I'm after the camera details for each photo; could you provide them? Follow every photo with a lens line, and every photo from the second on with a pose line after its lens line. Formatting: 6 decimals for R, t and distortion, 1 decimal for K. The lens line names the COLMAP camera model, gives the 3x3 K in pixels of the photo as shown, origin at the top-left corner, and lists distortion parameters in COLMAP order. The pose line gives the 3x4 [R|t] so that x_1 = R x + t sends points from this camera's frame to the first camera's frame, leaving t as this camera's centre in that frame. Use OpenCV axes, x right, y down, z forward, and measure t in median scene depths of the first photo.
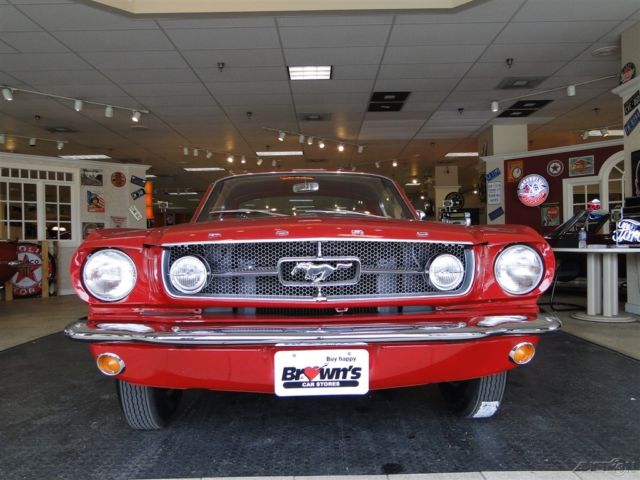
lens RADIAL K [[529.8, 0, 319.7], [0, 529.8, 241.4], [0, 0, 1]] dist [-0.005052, 0.005206]
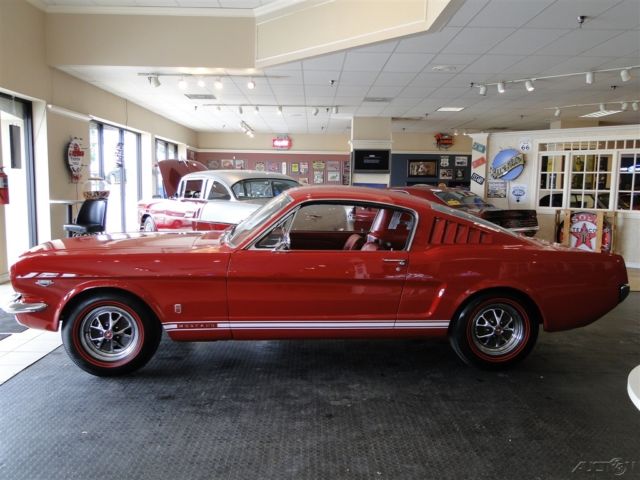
lens RADIAL K [[529.8, 0, 316.4], [0, 529.8, 240.2], [0, 0, 1]] dist [-0.005052, 0.005206]
pose [[0.013537, 0.124006, -0.992189, 0.493804], [-0.012140, 0.992227, 0.123846, -0.065586], [0.999835, 0.010369, 0.014938, 0.433176]]
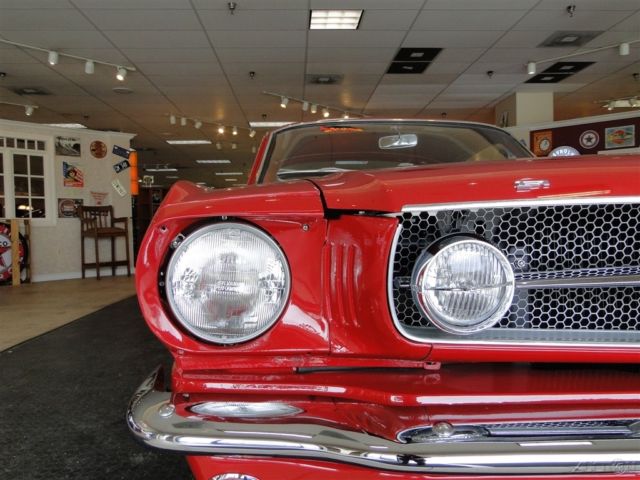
lens RADIAL K [[529.8, 0, 320.0], [0, 529.8, 239.5], [0, 0, 1]] dist [-0.005052, 0.005206]
pose [[0.998591, -0.002000, 0.053020, -0.069893], [0.000211, 0.999431, 0.033715, 0.002957], [-0.053057, -0.033657, 0.998024, 0.115484]]
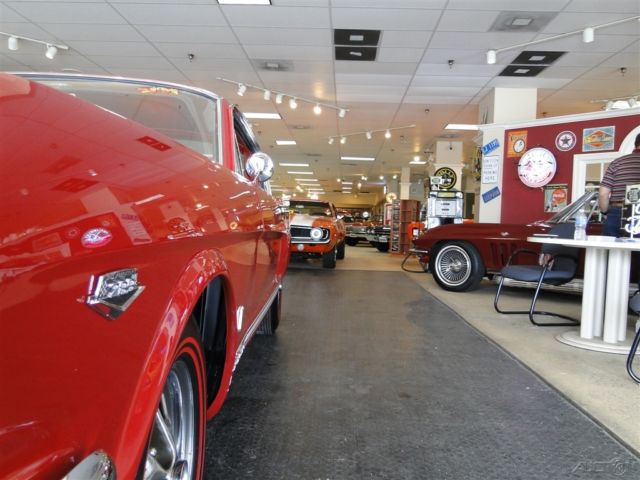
lens RADIAL K [[529.8, 0, 320.1], [0, 529.8, 239.6], [0, 0, 1]] dist [-0.005052, 0.005206]
pose [[0.997828, 0.054105, -0.037585, 0.114692], [-0.052822, 0.998013, 0.034345, 0.004025], [0.039368, -0.032285, 0.998703, 0.182260]]
